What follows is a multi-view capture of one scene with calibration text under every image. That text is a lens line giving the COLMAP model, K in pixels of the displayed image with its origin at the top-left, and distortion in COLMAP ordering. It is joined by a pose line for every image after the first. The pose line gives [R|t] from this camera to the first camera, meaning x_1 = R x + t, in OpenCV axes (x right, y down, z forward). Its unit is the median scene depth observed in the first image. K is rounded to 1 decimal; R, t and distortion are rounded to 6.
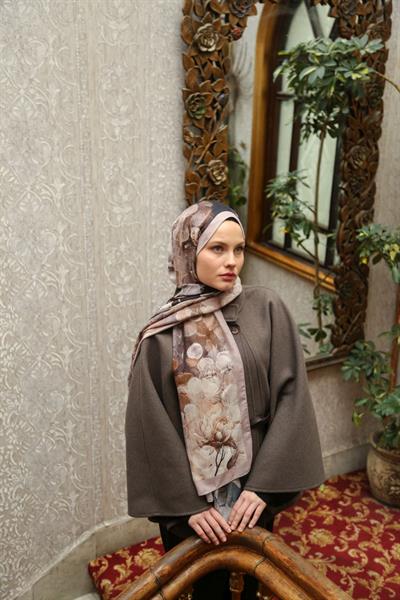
lens RADIAL K [[696.3, 0, 205.7], [0, 696.3, 302.2], [0, 0, 1]] dist [0.099826, 0.000000]
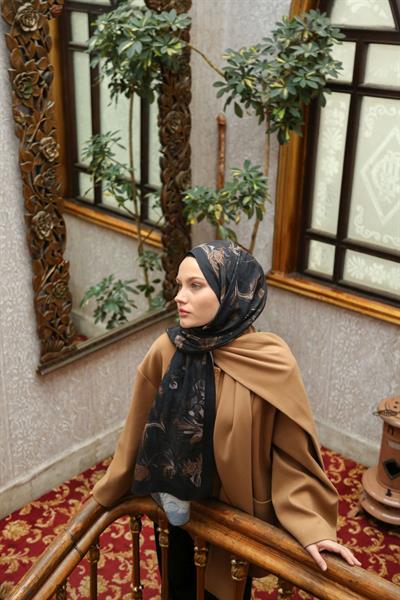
lens RADIAL K [[766.0, 0, 201.3], [0, 766.0, 301.9], [0, 0, 1]] dist [0.132157, 0.000000]
pose [[0.949029, -0.123699, 0.289900, -0.121016], [0.098232, 0.990039, 0.100867, -0.055083], [-0.299489, -0.067248, 0.951727, -0.142835]]
